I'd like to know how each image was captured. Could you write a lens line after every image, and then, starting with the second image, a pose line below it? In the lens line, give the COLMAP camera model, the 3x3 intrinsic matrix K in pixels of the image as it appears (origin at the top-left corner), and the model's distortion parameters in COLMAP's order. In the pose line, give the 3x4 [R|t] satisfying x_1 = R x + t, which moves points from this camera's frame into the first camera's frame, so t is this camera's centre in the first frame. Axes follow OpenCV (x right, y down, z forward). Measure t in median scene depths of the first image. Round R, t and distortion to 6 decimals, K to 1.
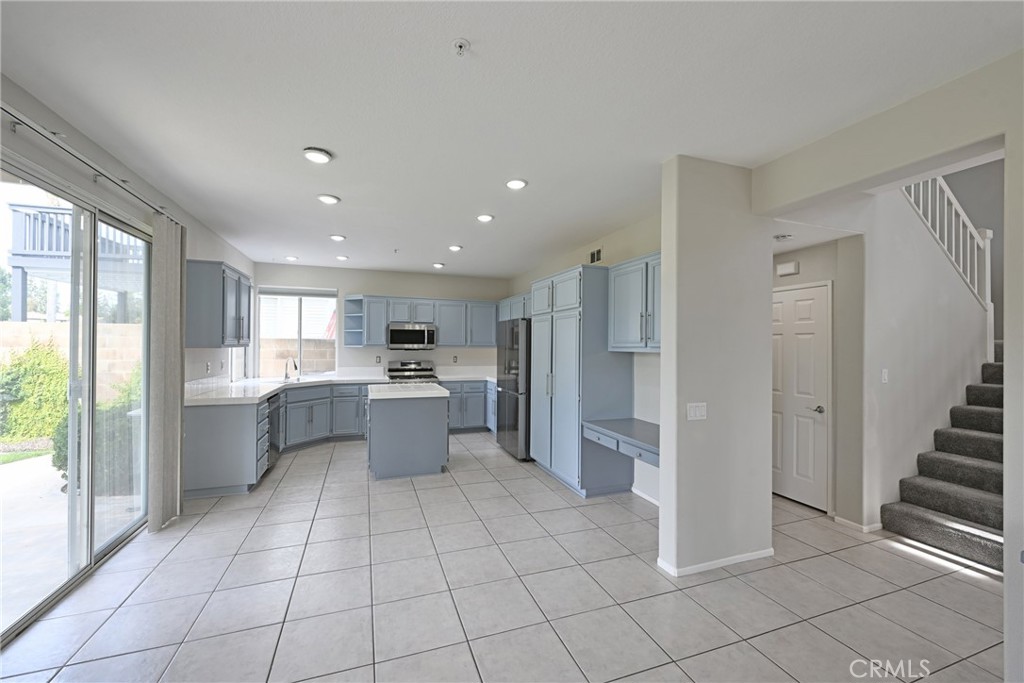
lens RADIAL K [[408.8, 0, 512.9], [0, 408.8, 342.6], [0, 0, 1]] dist [-0.001473, -0.000240]
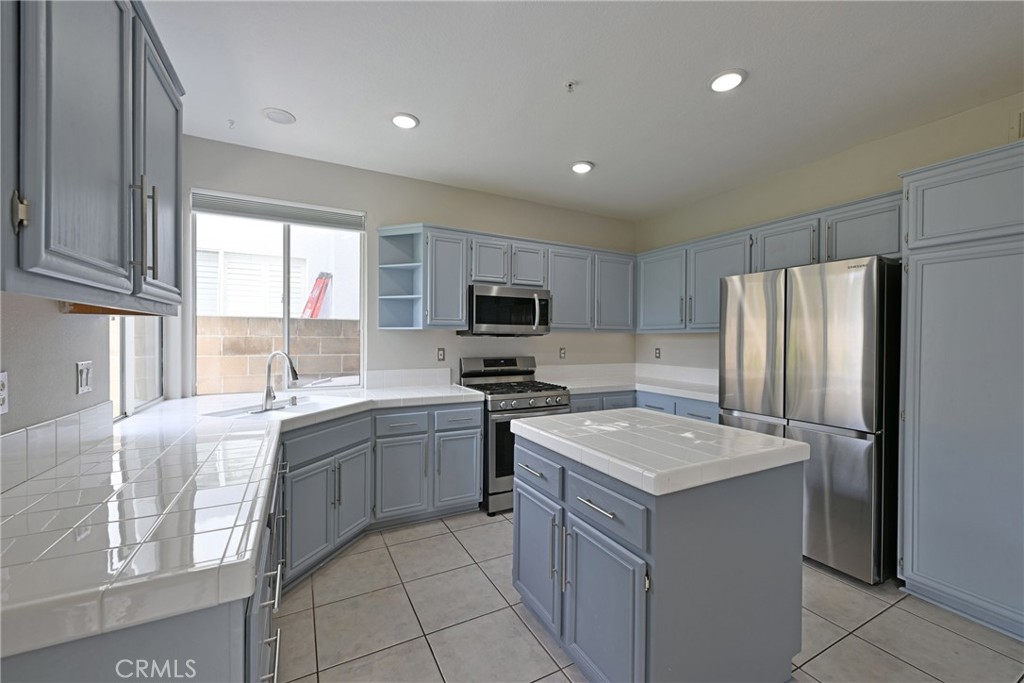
lens RADIAL K [[408.8, 0, 510.7], [0, 408.8, 343.5], [0, 0, 1]] dist [-0.001473, -0.000240]
pose [[0.991169, 0.000324, 0.132601, -0.318551], [-0.001390, 0.999967, 0.007947, 0.023654], [-0.132594, -0.008061, 0.991138, 0.482108]]
